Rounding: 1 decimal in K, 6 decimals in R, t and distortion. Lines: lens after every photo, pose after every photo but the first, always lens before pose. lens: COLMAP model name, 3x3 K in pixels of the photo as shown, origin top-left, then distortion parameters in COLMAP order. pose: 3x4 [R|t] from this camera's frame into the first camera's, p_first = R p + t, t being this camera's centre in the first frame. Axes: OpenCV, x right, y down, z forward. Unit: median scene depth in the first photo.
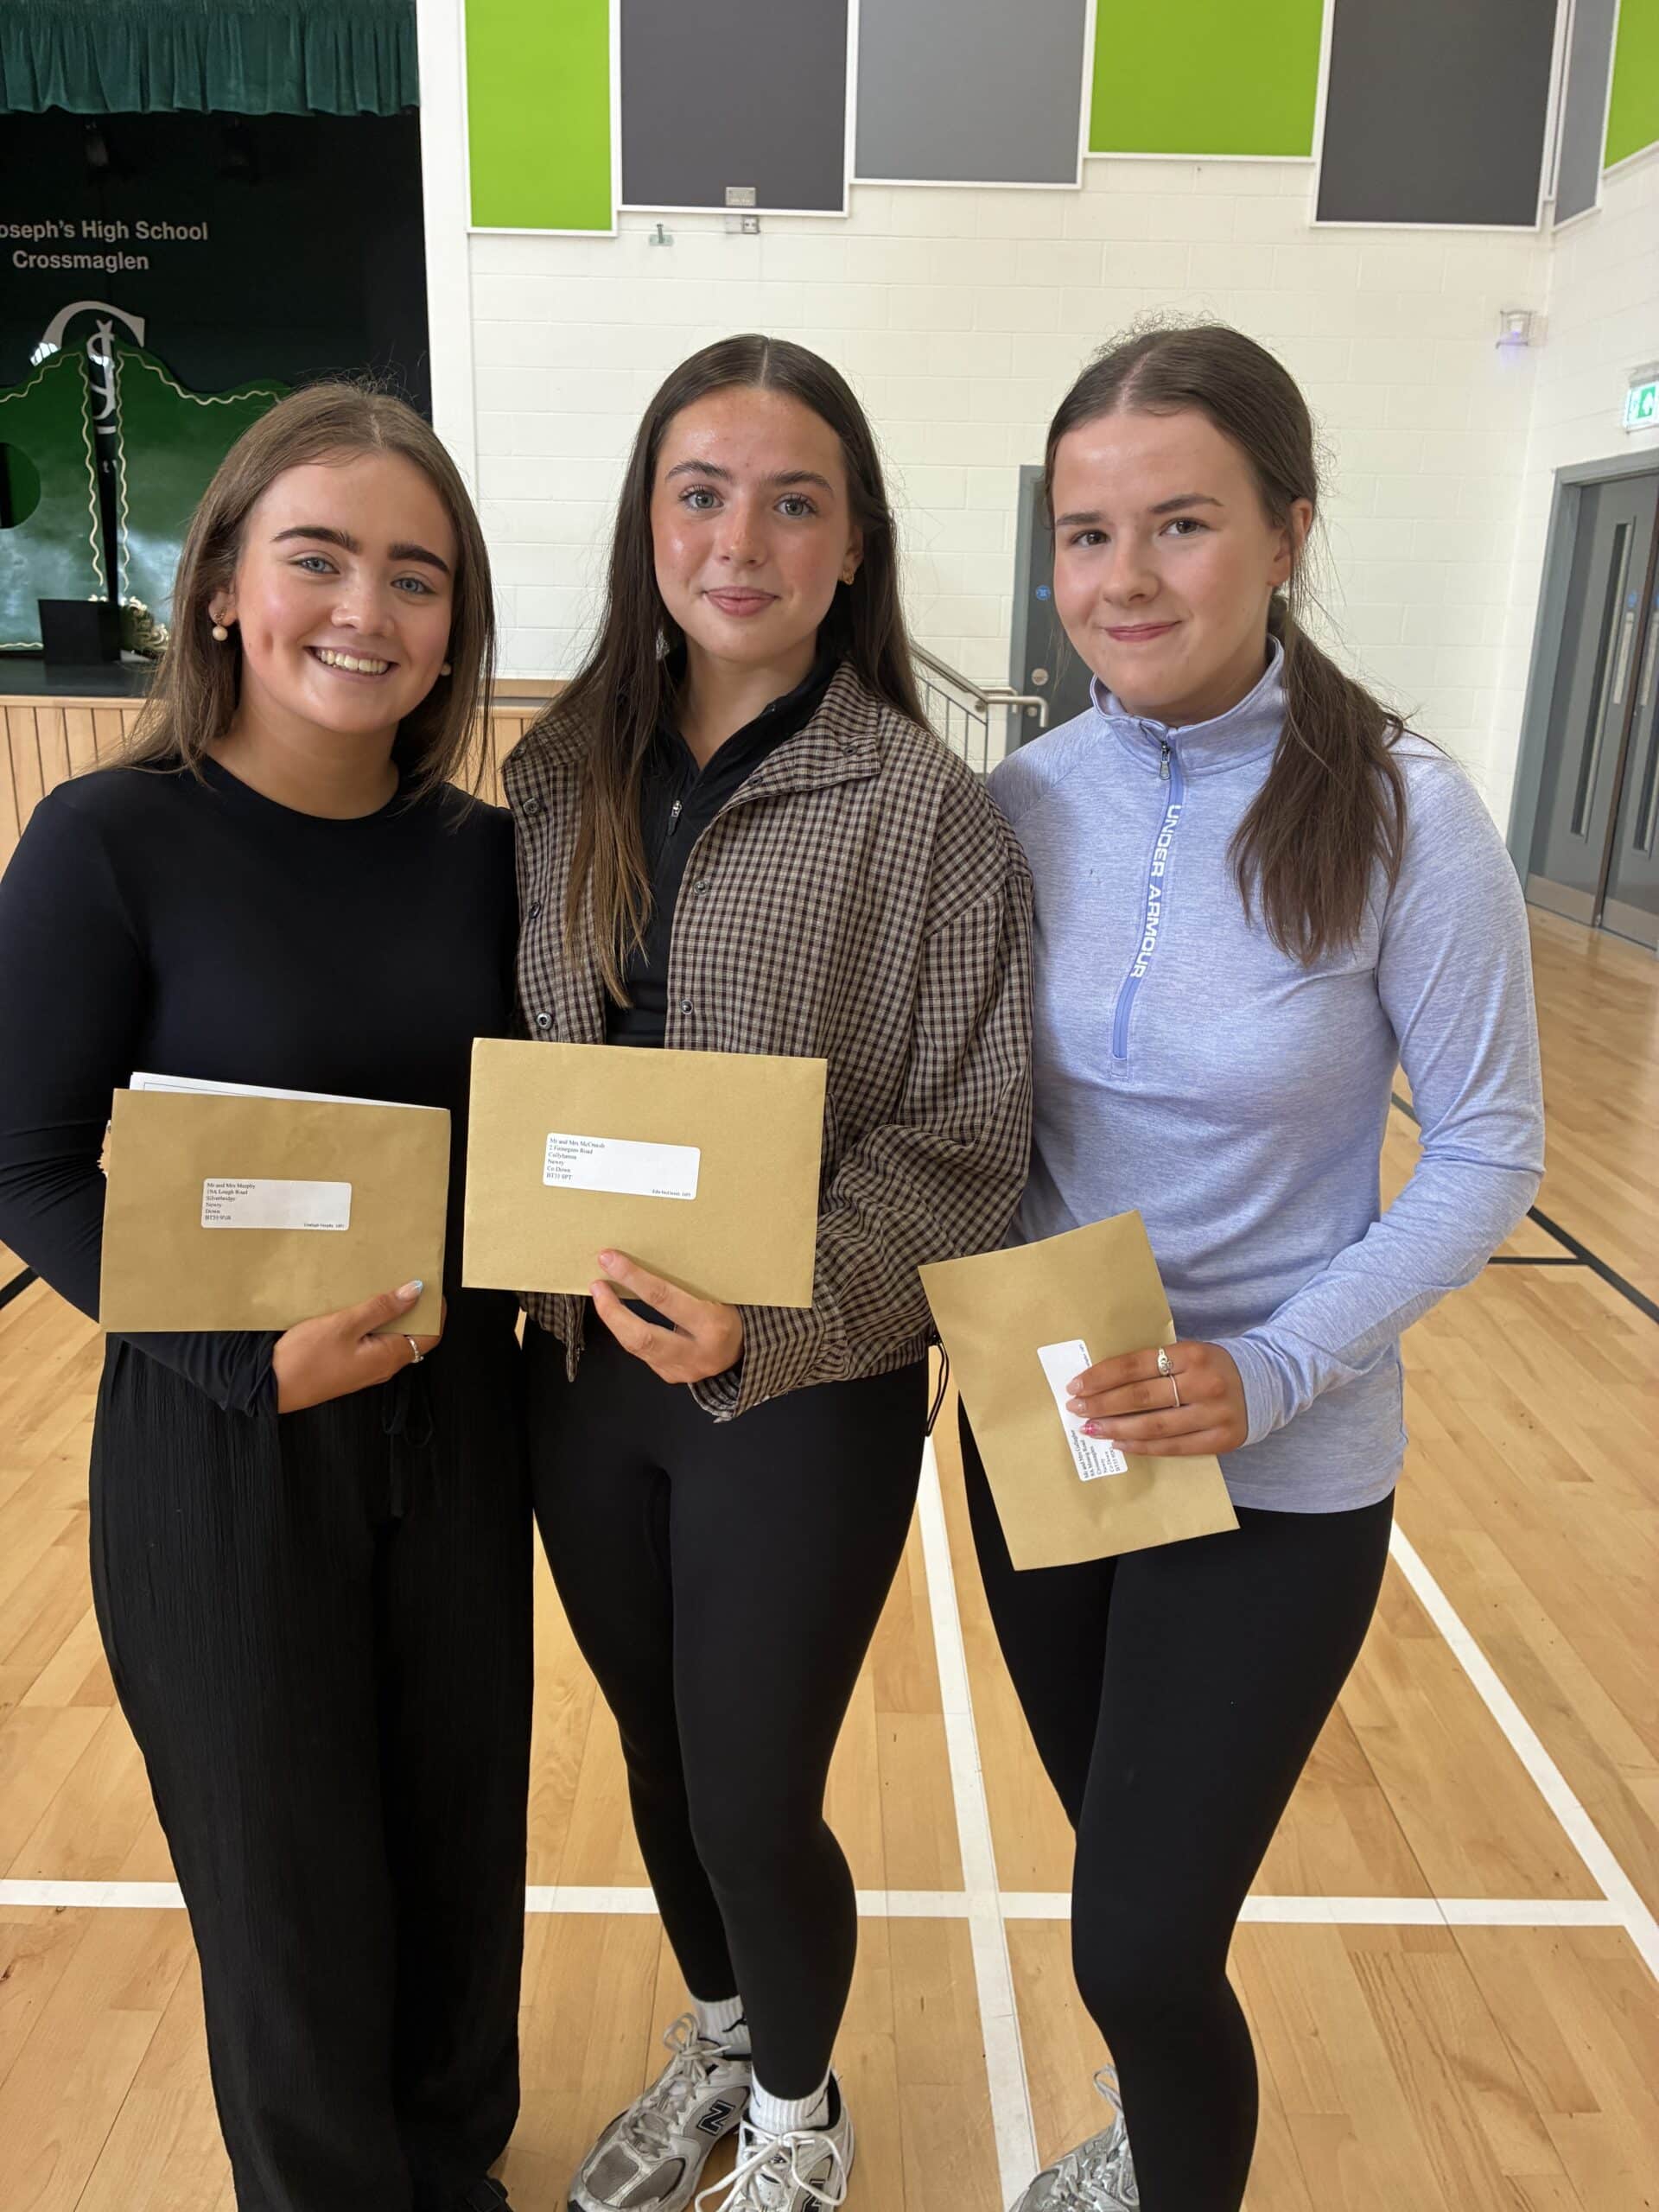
lens RADIAL K [[1667.3, 0, 835.8], [0, 1667.3, 1109.1], [0, 0, 1]] dist [0.041369, -0.026533]
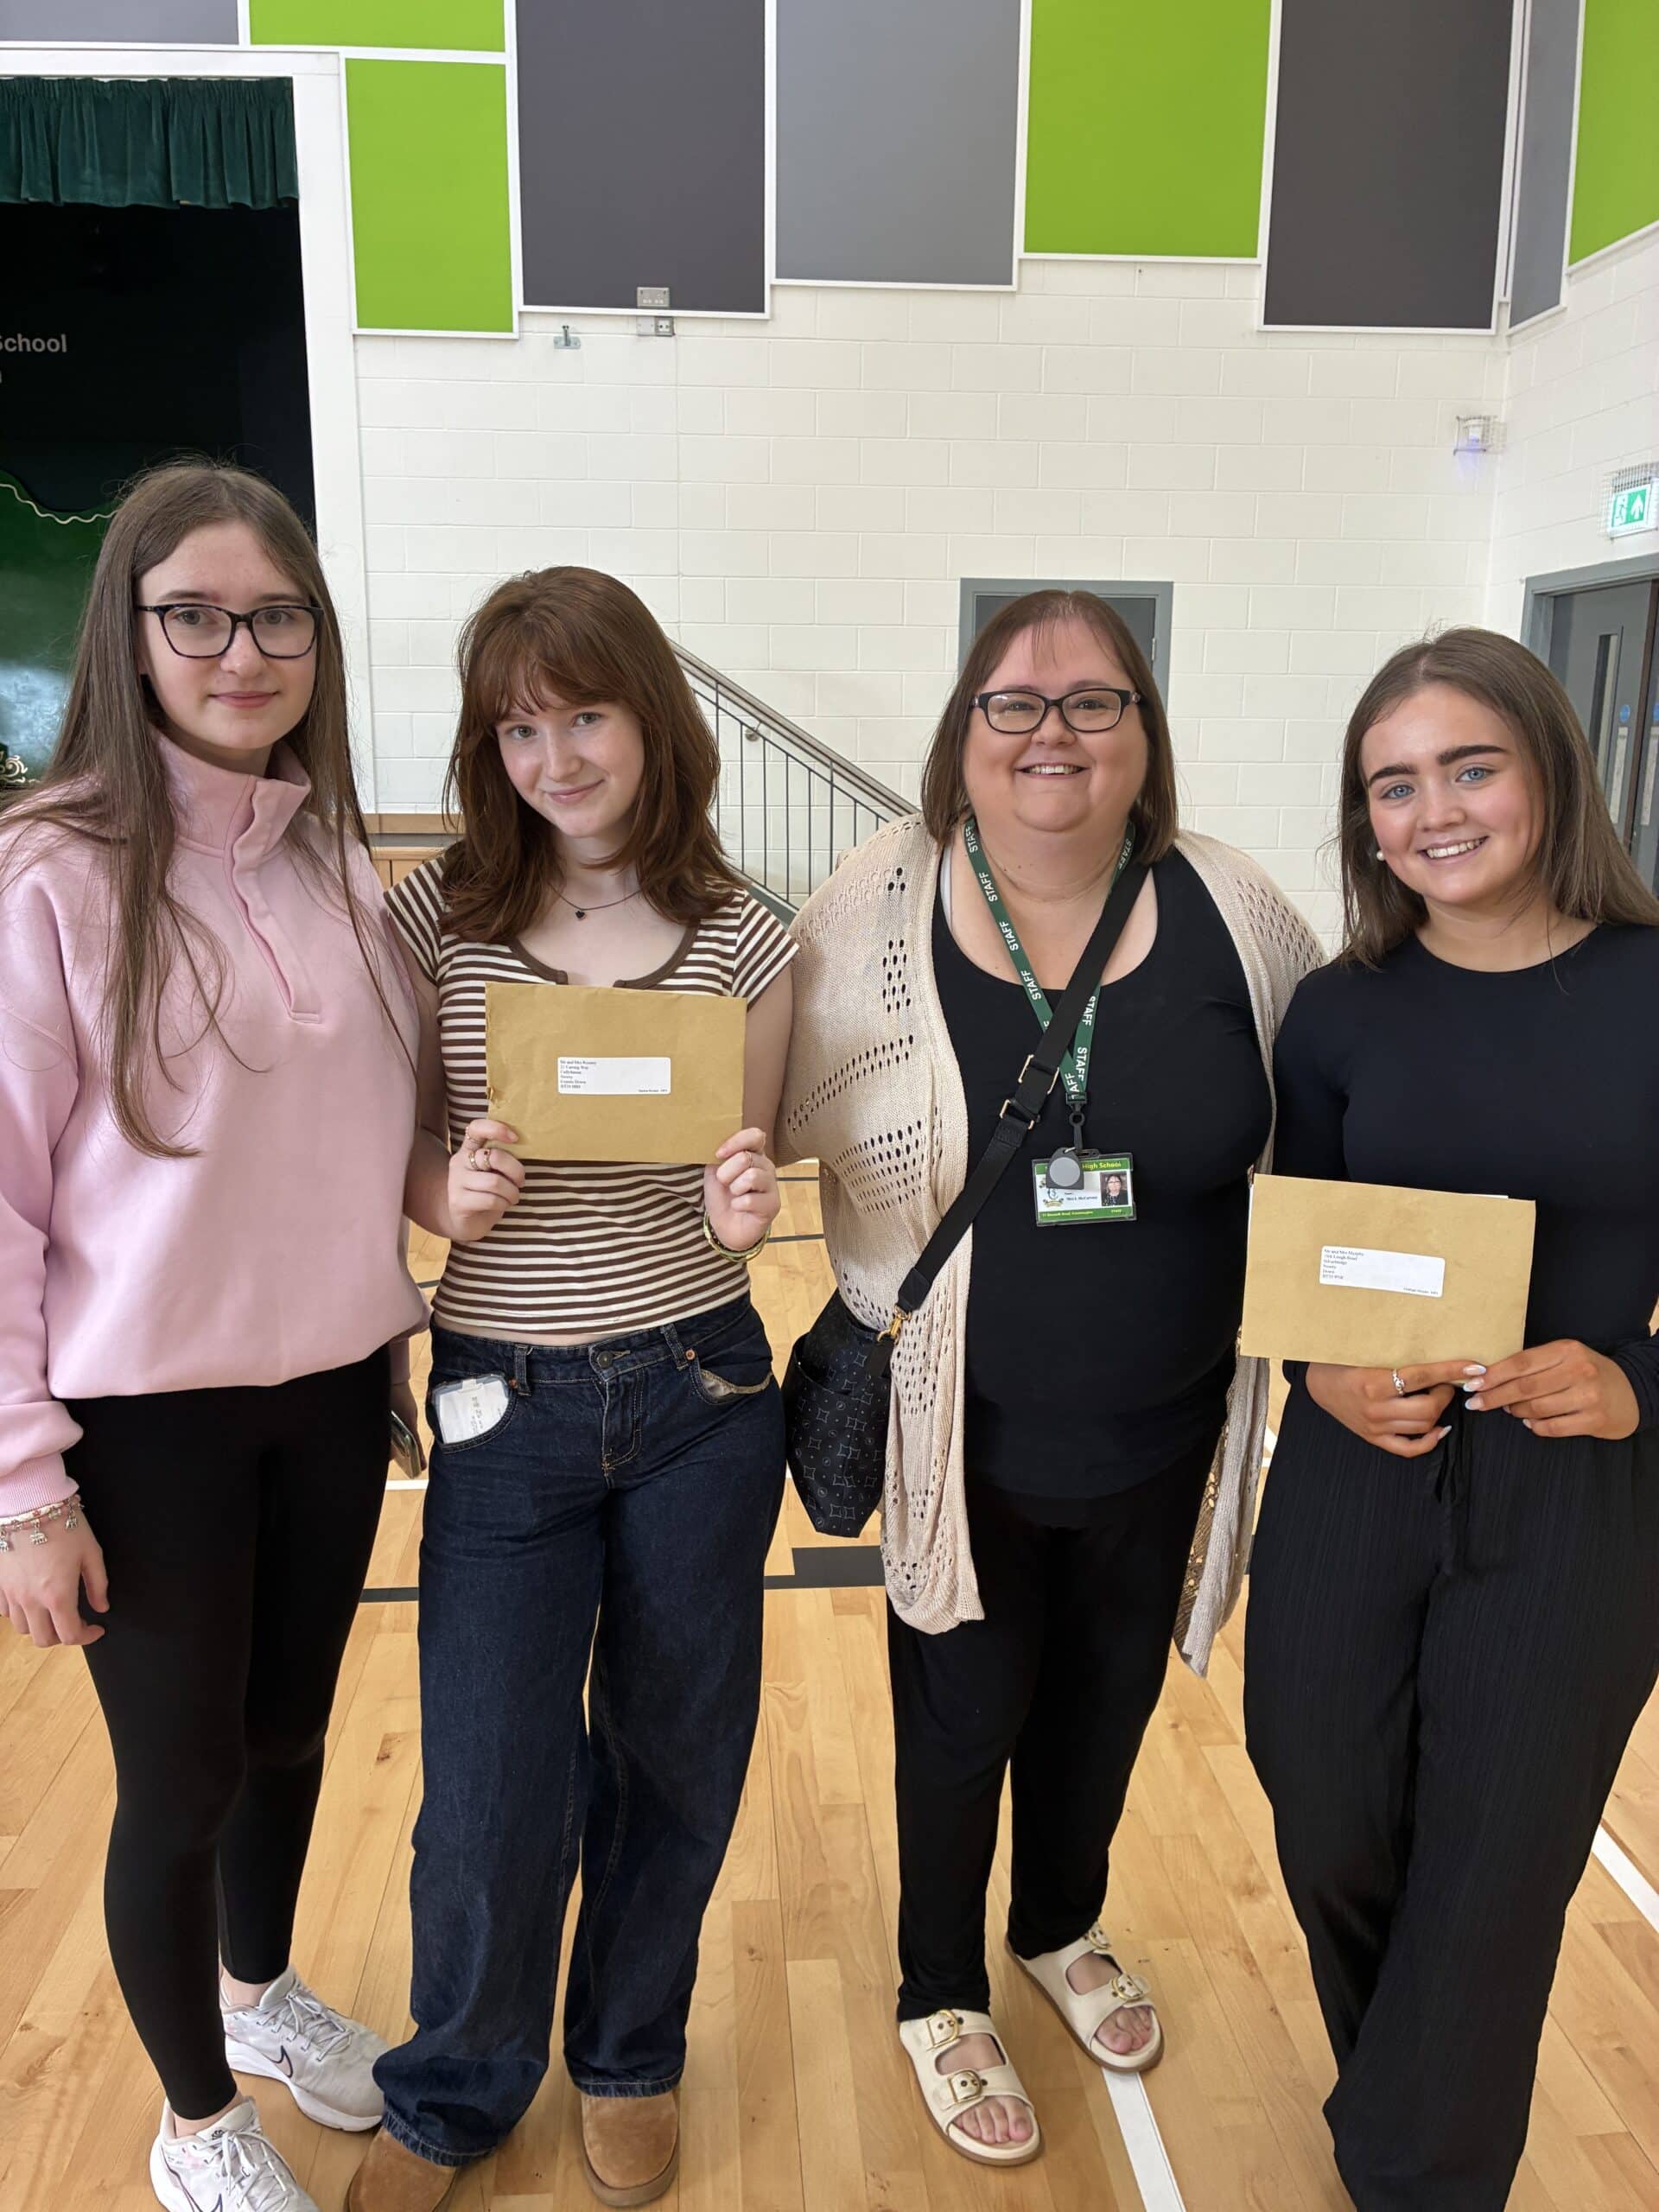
lens RADIAL K [[1667.3, 0, 820.7], [0, 1667.3, 1106.1], [0, 0, 1]] dist [0.041369, -0.026533]
pose [[0.997994, -0.026770, 0.057372, -0.029513], [0.030422, 0.997501, -0.063760, -0.038003], [-0.055522, 0.065377, 0.996315, 0.105781]]
